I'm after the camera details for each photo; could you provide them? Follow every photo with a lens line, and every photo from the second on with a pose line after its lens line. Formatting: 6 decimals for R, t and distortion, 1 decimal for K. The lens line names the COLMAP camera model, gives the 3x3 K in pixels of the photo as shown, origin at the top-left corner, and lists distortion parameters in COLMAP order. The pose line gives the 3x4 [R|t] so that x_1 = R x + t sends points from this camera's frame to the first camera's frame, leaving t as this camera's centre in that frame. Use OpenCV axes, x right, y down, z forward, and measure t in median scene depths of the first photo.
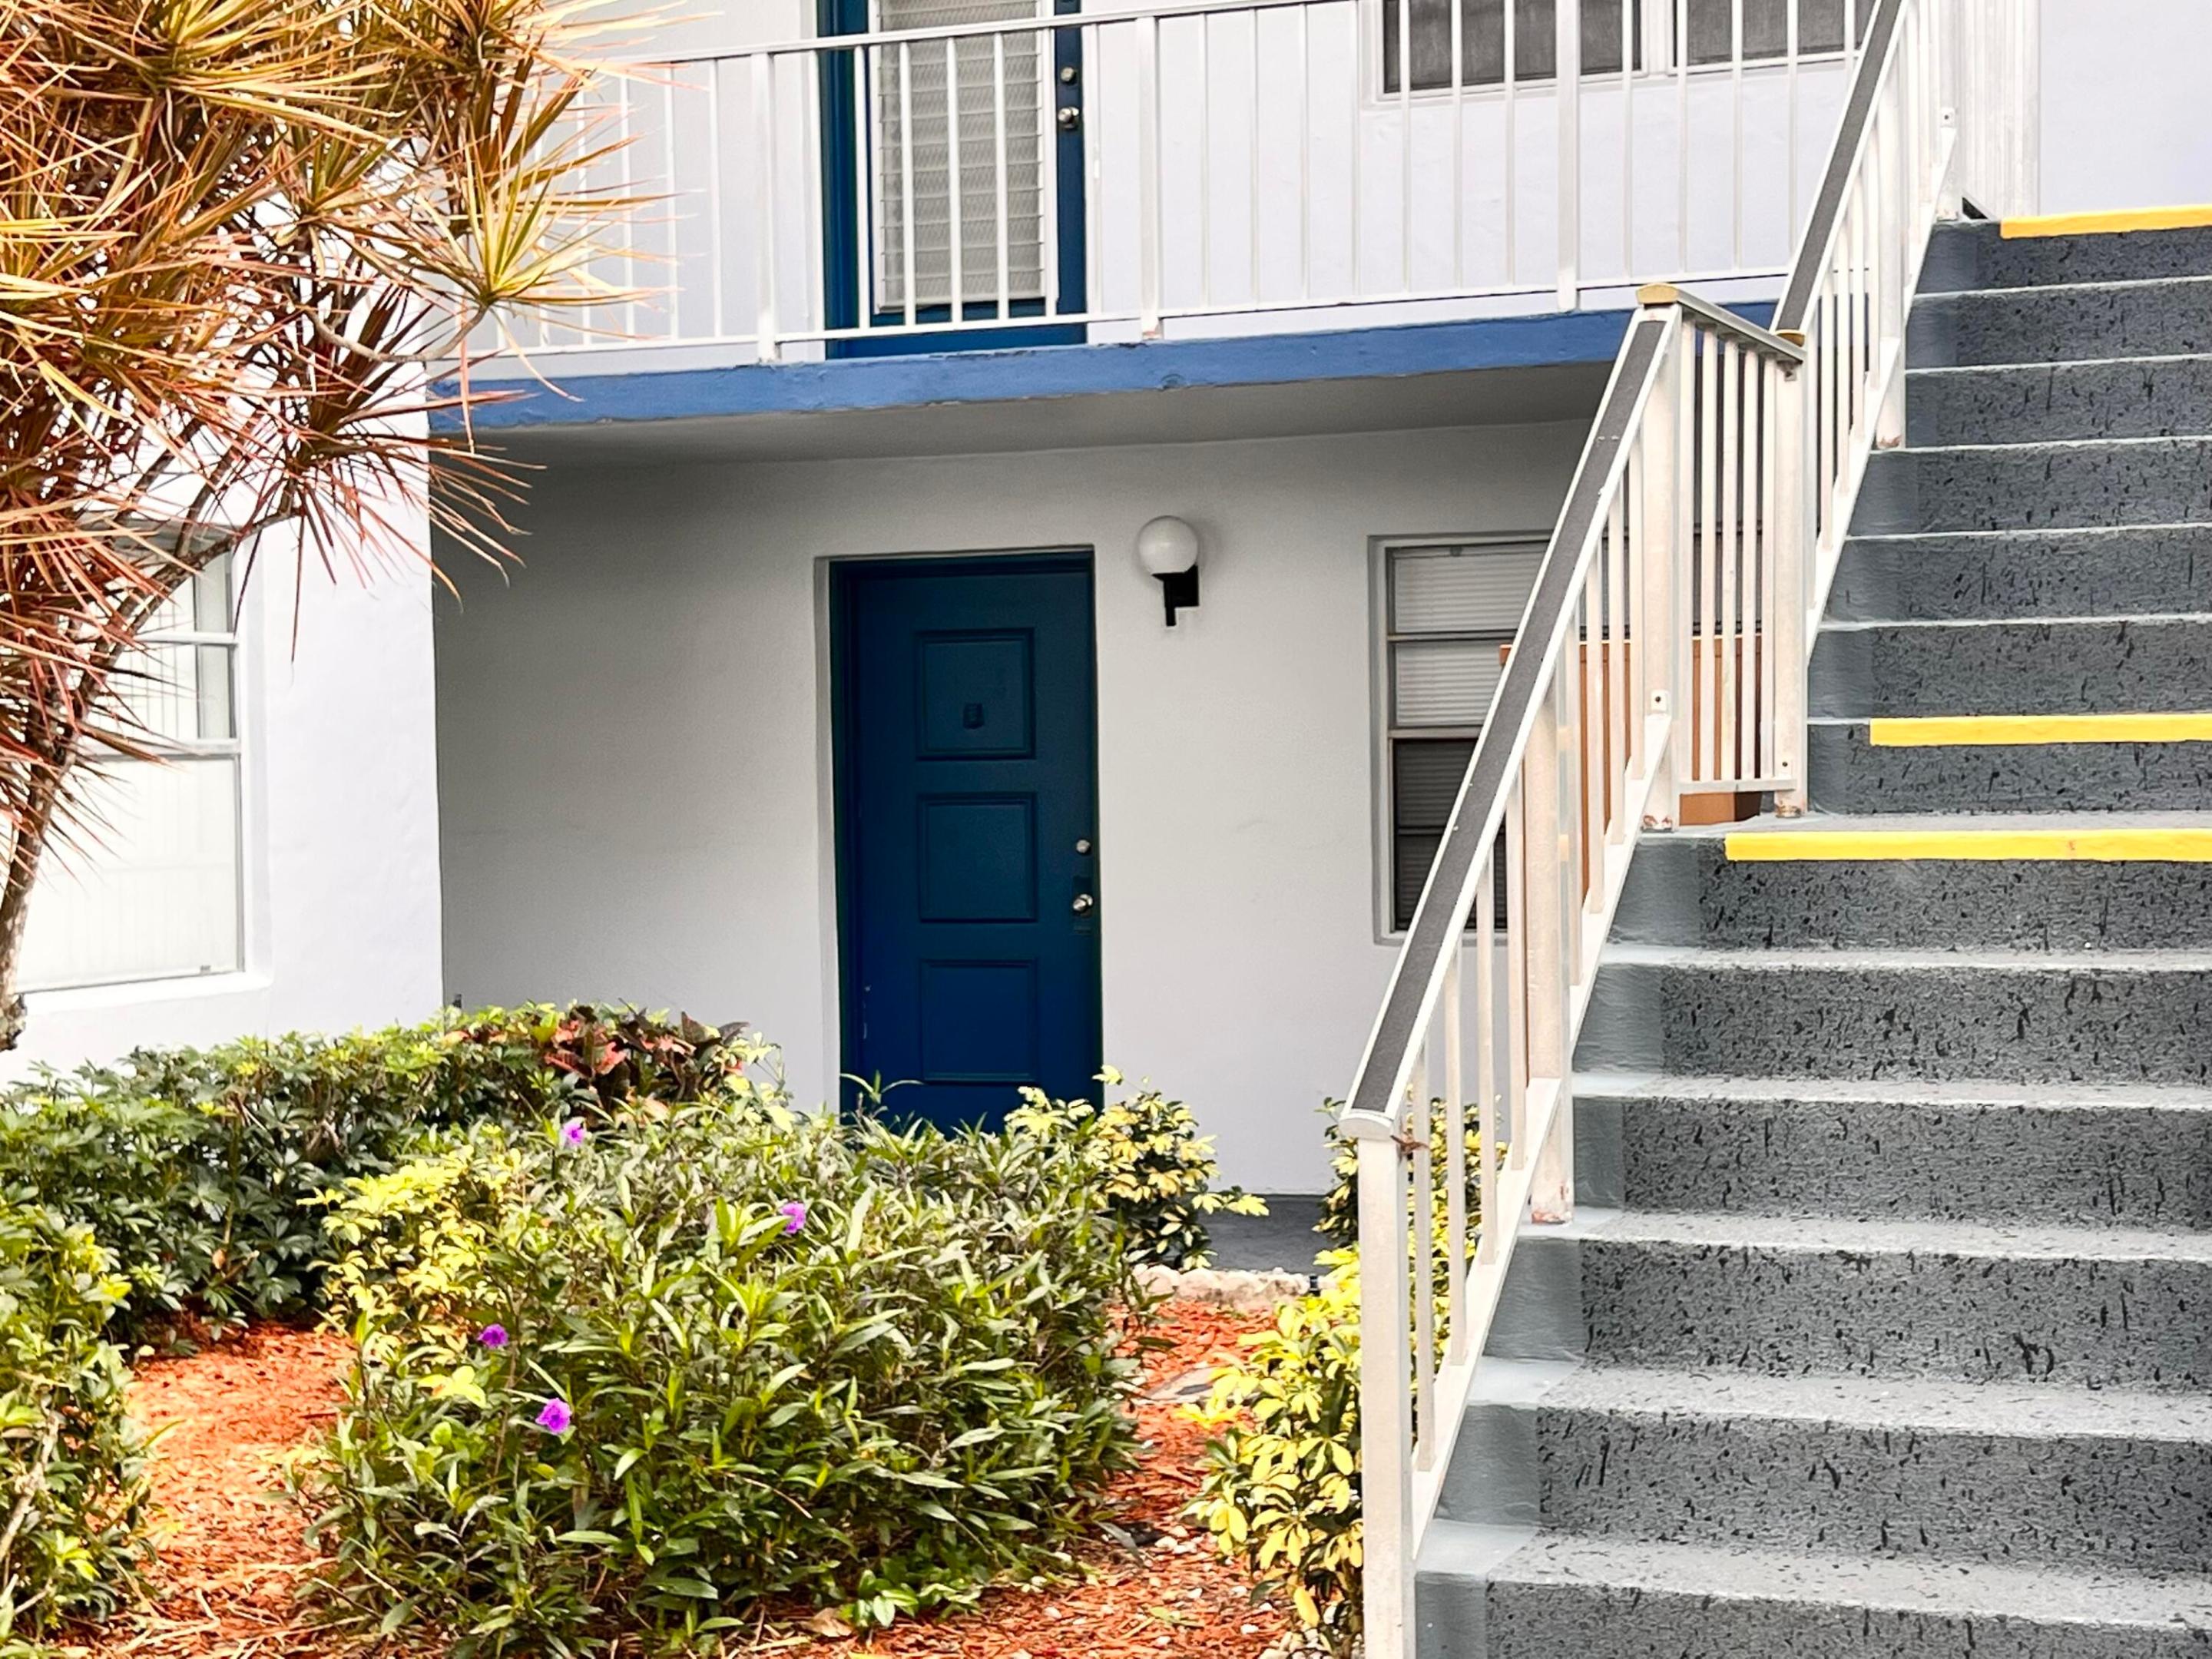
lens RADIAL K [[3733.0, 0, 1106.2], [0, 3733.0, 831.0], [0, 0, 1]] dist [-0.052465, 0.000000]
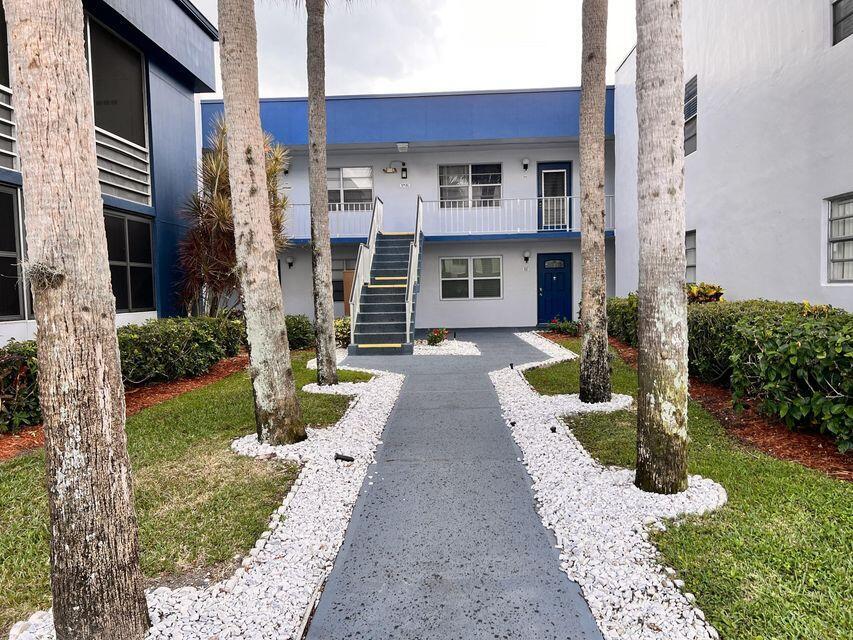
lens RADIAL K [[649.8, 0, 426.4], [0, 649.8, 321.1], [0, 0, 1]] dist [0.004563, 0.000310]
pose [[0.941687, -0.022454, 0.335741, -0.335625], [0.012682, 0.999431, 0.031269, 0.046072], [-0.336252, -0.025188, 0.941435, -1.008372]]
